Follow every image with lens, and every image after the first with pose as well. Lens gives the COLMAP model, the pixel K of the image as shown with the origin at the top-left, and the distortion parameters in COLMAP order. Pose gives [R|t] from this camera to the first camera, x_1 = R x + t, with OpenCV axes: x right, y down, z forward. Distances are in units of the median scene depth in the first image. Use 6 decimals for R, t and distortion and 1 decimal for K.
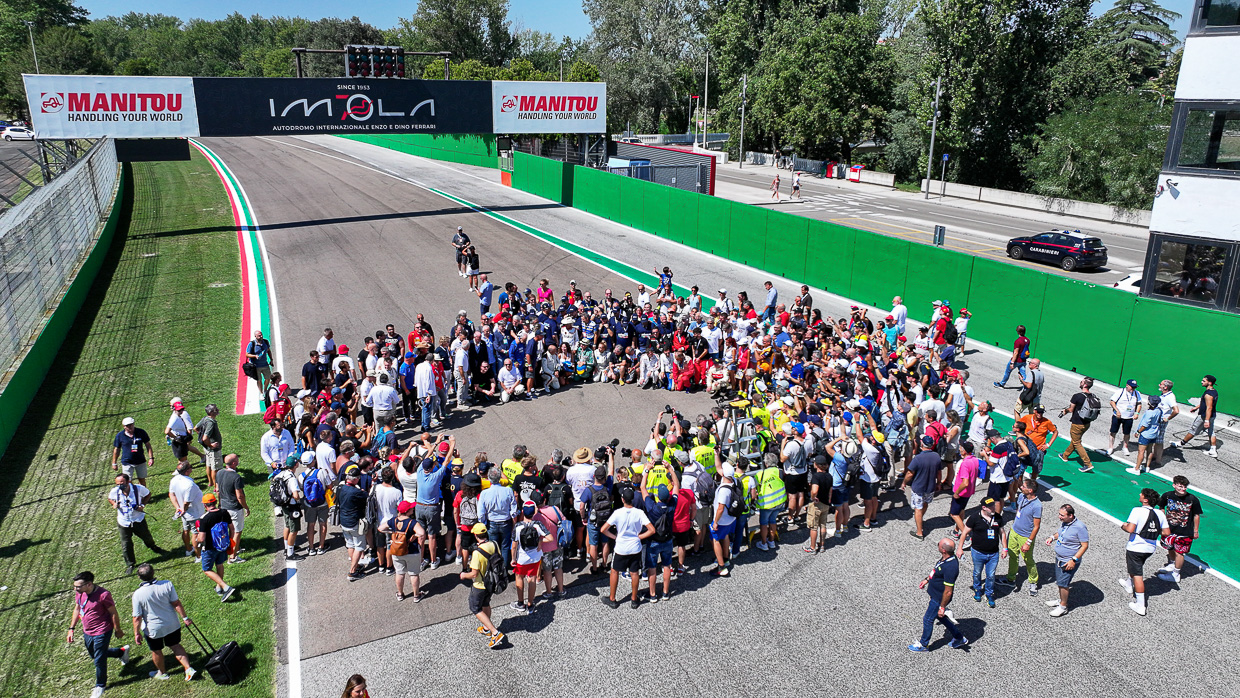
lens RADIAL K [[860.4, 0, 620.0], [0, 860.4, 349.0], [0, 0, 1]] dist [0.011744, 0.005123]
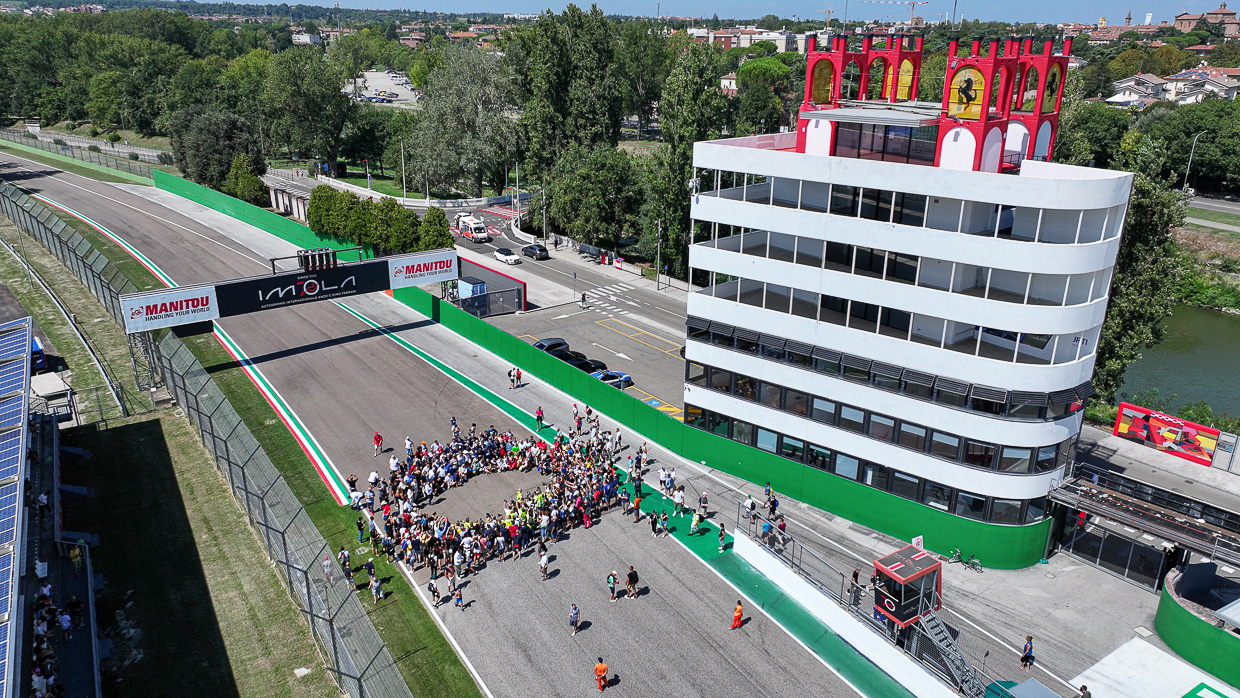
lens RADIAL K [[860.4, 0, 620.0], [0, 860.4, 349.0], [0, 0, 1]] dist [0.011744, 0.005123]
pose [[0.978979, -0.071760, 0.190919, -0.041334], [0.059315, 0.995773, 0.070130, -0.238856], [-0.195144, -0.057332, 0.979097, -0.756404]]
